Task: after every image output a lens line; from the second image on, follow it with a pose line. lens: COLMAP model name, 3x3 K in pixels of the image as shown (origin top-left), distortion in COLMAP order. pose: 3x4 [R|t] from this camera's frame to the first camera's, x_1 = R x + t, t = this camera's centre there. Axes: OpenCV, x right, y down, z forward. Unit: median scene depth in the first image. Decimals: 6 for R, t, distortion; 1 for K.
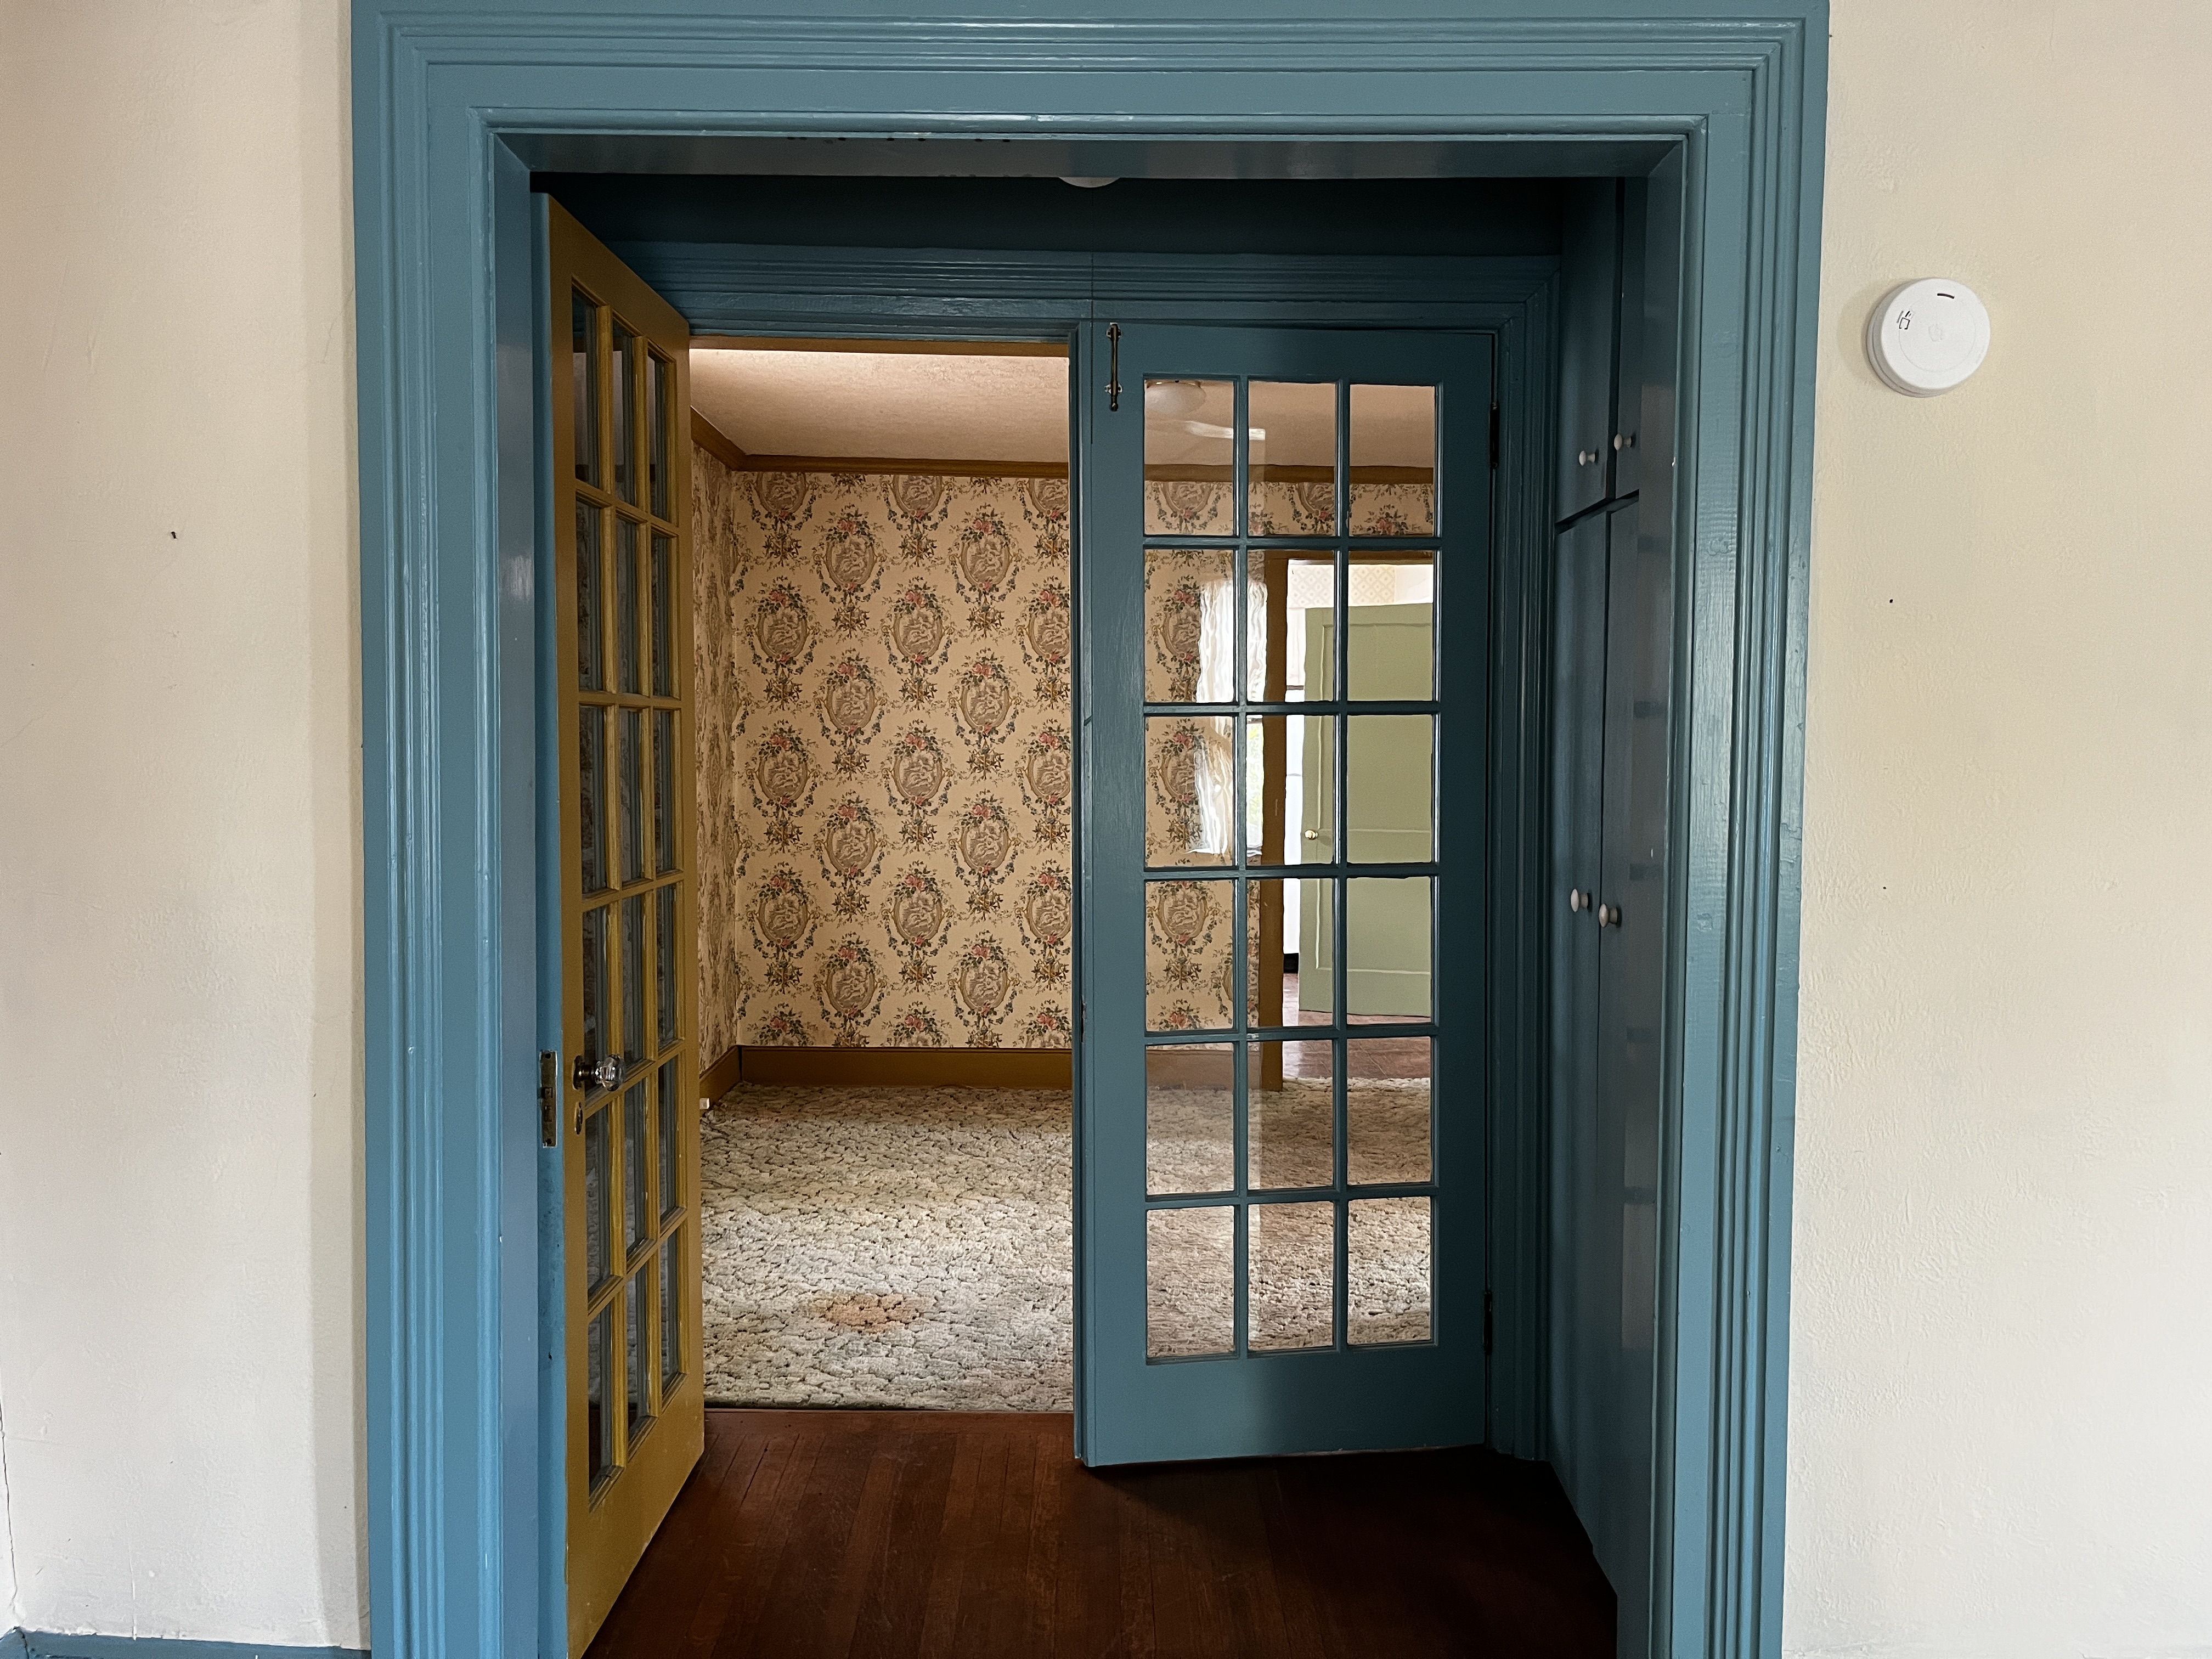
lens RADIAL K [[1678.5, 0, 1105.2], [0, 1678.5, 814.8], [0, 0, 1]] dist [0.054905, -0.083057]
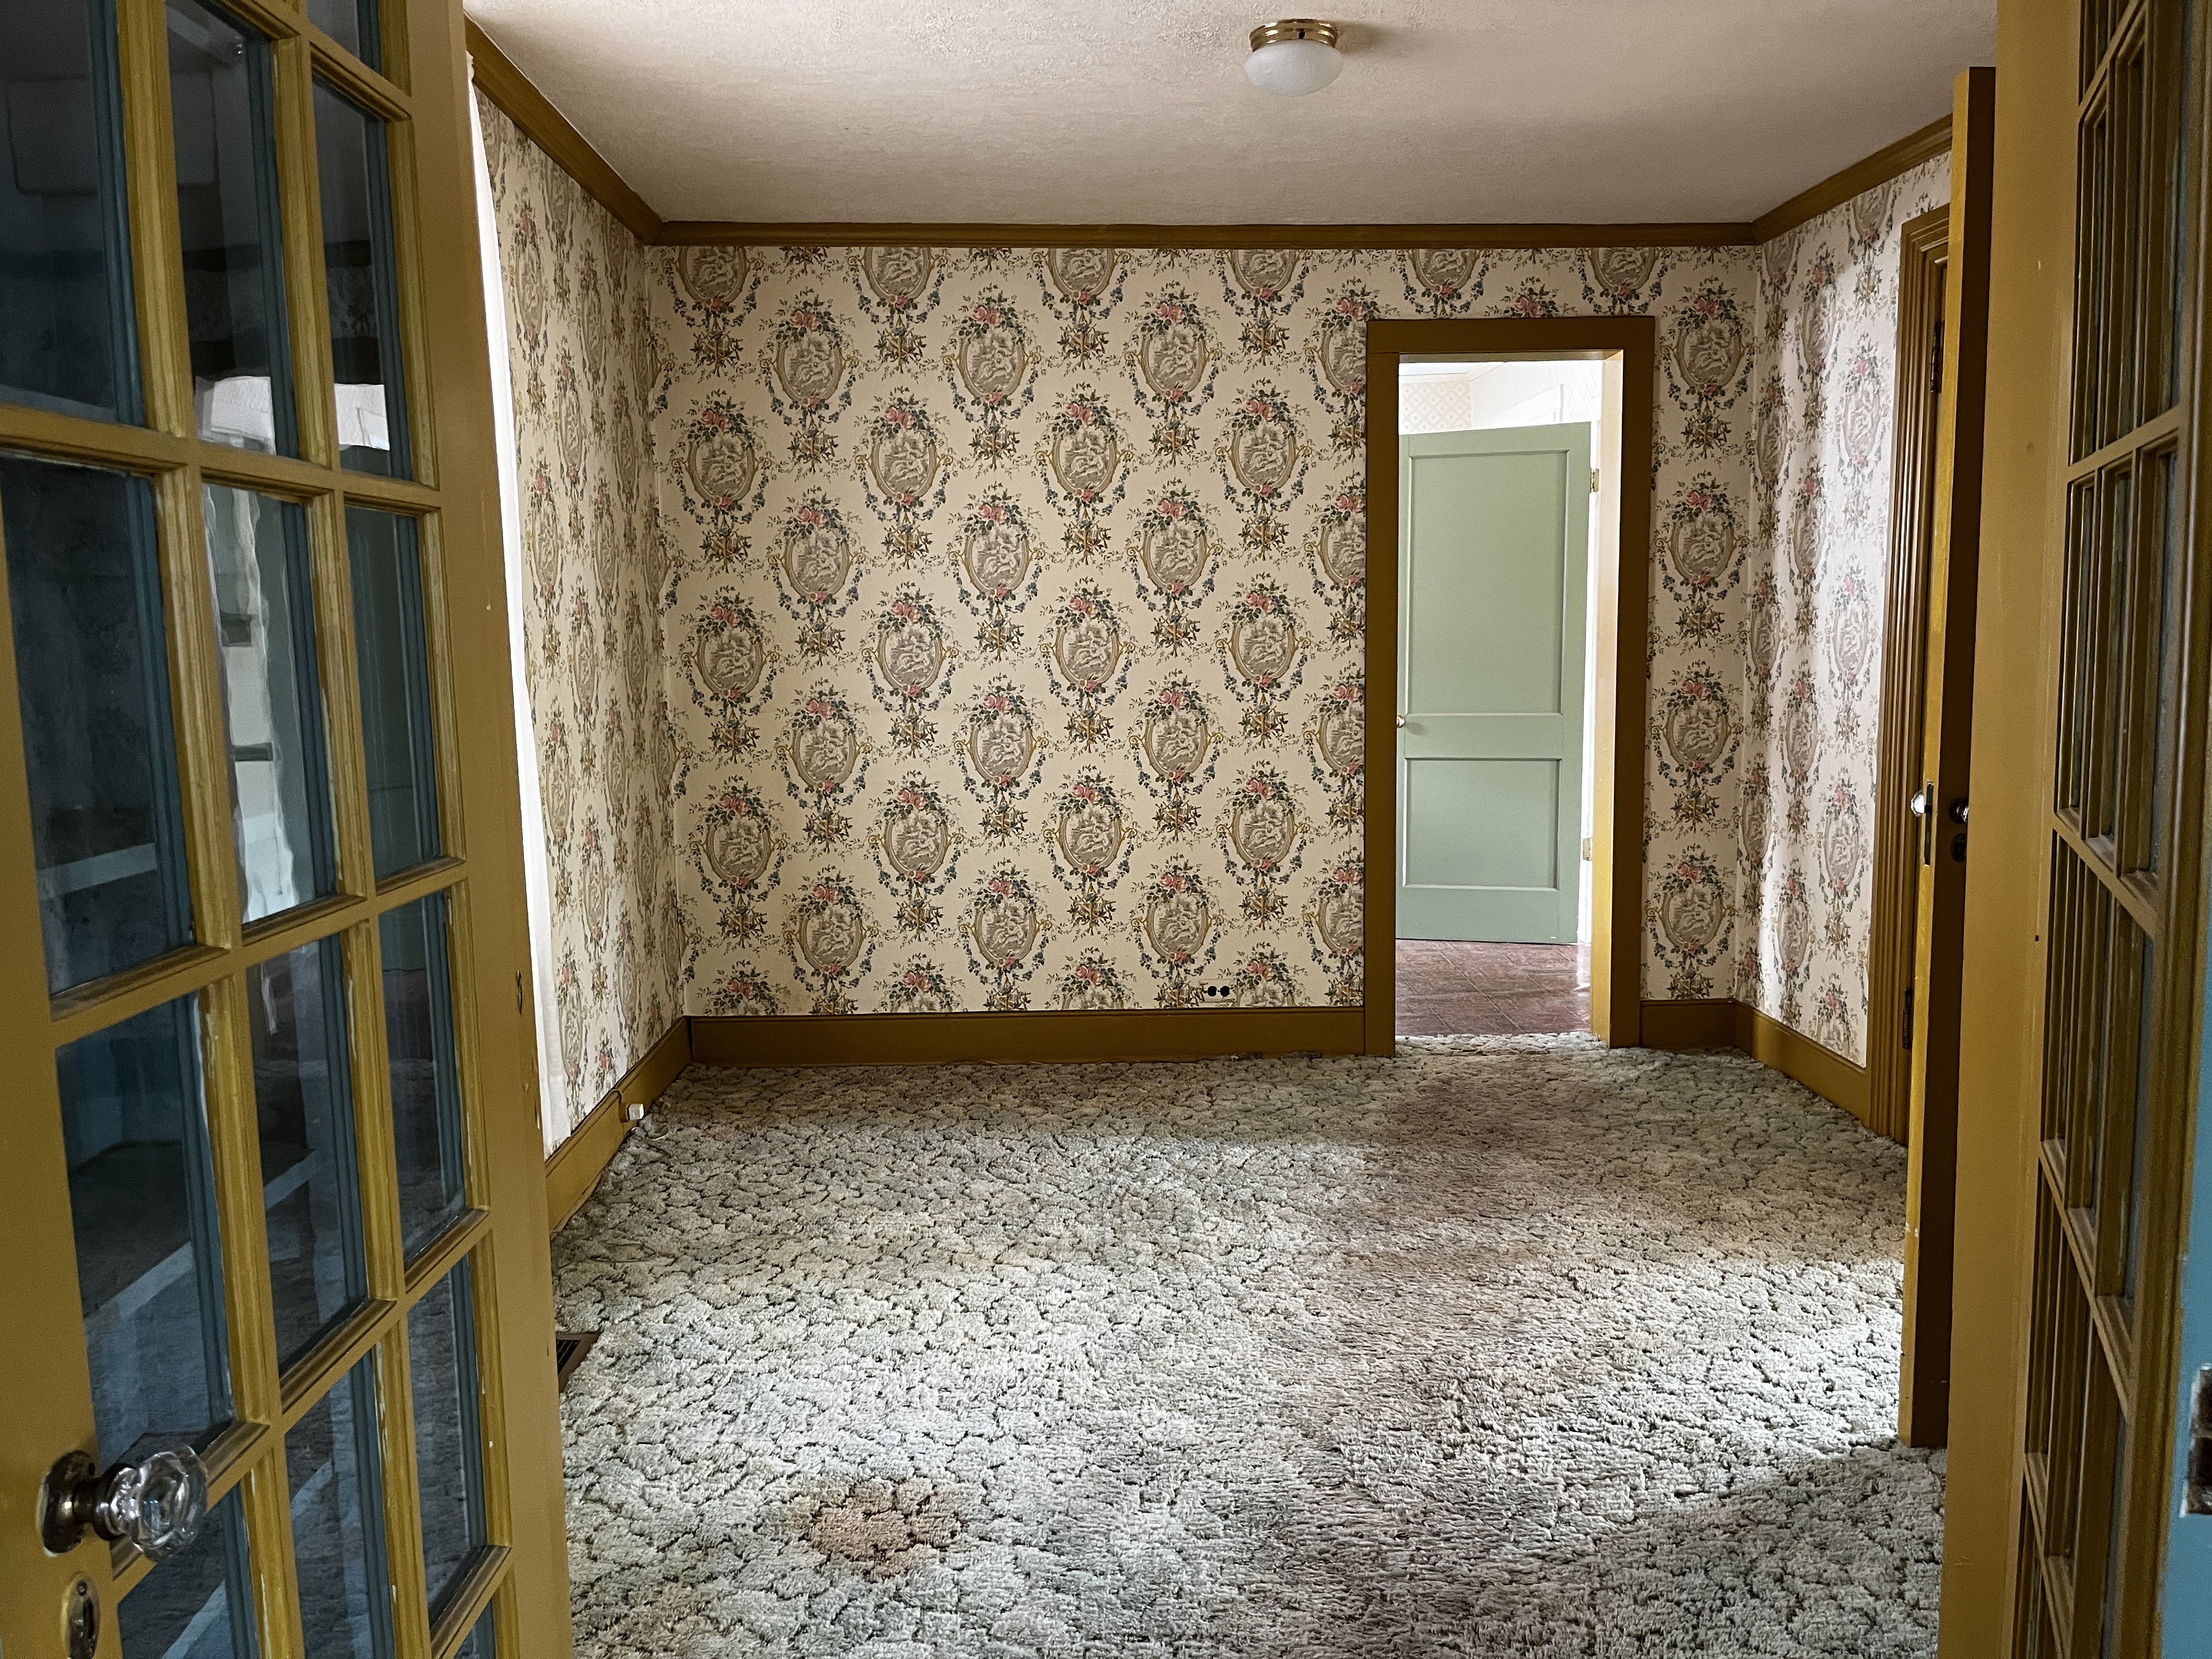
lens RADIAL K [[1678.5, 0, 1106.5], [0, 1678.5, 827.5], [0, 0, 1]] dist [0.054905, -0.083057]
pose [[0.999638, -0.023034, 0.013904, -0.036356], [0.021888, 0.996744, 0.077607, -0.003784], [-0.015647, -0.077274, 0.996887, 0.244614]]
